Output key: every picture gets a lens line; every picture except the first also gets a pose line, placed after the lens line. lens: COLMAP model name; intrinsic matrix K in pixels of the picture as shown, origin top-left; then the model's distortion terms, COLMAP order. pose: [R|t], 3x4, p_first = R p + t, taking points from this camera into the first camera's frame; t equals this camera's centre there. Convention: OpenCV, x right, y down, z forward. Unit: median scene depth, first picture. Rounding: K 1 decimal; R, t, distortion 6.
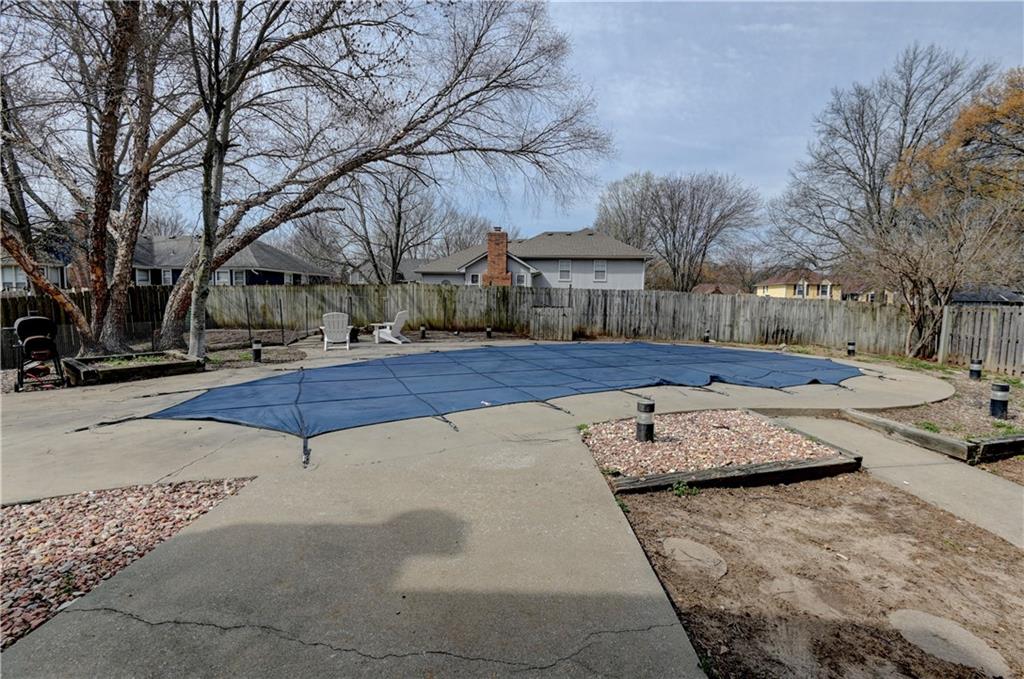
lens RADIAL K [[490.4, 0, 509.3], [0, 490.4, 341.2], [0, 0, 1]] dist [-0.006490, -0.001159]
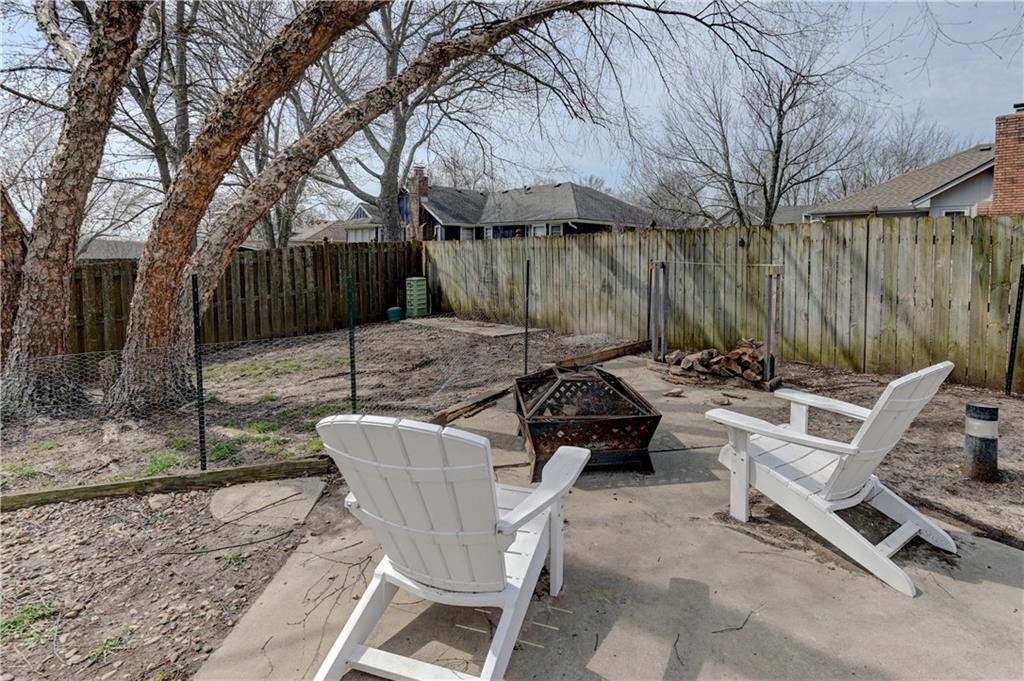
lens RADIAL K [[490.4, 0, 532.0], [0, 490.4, 268.1], [0, 0, 1]] dist [-0.006490, -0.001159]
pose [[0.785398, 0.009766, -0.618914, -0.166726], [-0.050176, 0.997590, -0.047933, -0.058980], [0.616954, 0.068701, 0.783995, 0.614242]]
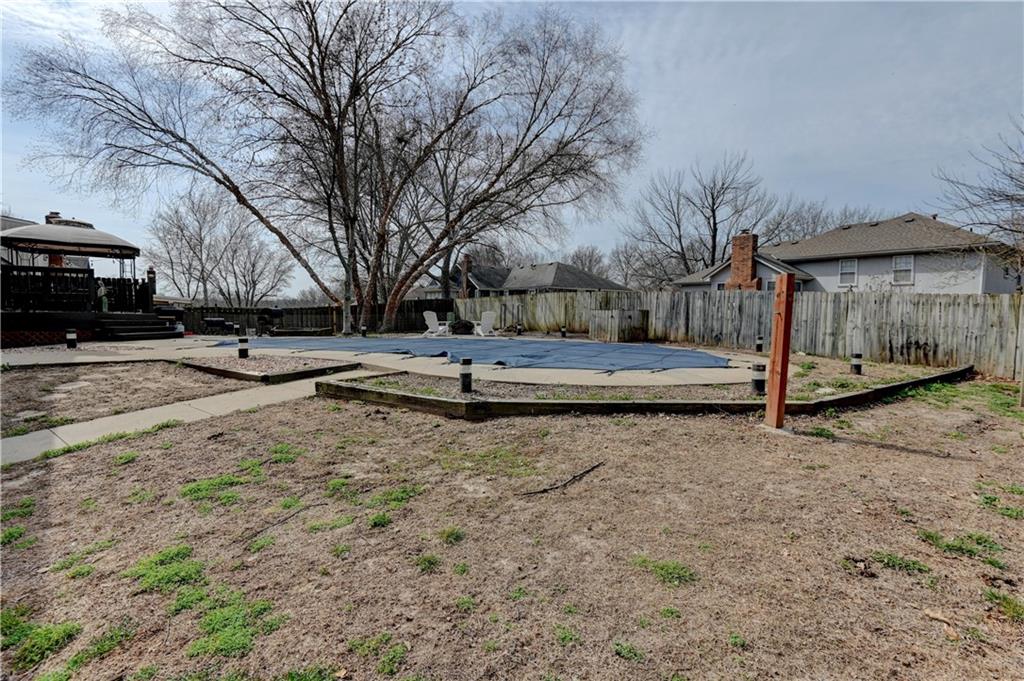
lens RADIAL K [[490.4, 0, 513.0], [0, 490.4, 344.0], [0, 0, 1]] dist [-0.006490, -0.001159]
pose [[0.647609, 0.046100, -0.760577, 0.653395], [-0.070880, 0.997485, 0.000107, 0.015382], [0.758669, 0.053840, 0.649247, 0.153209]]
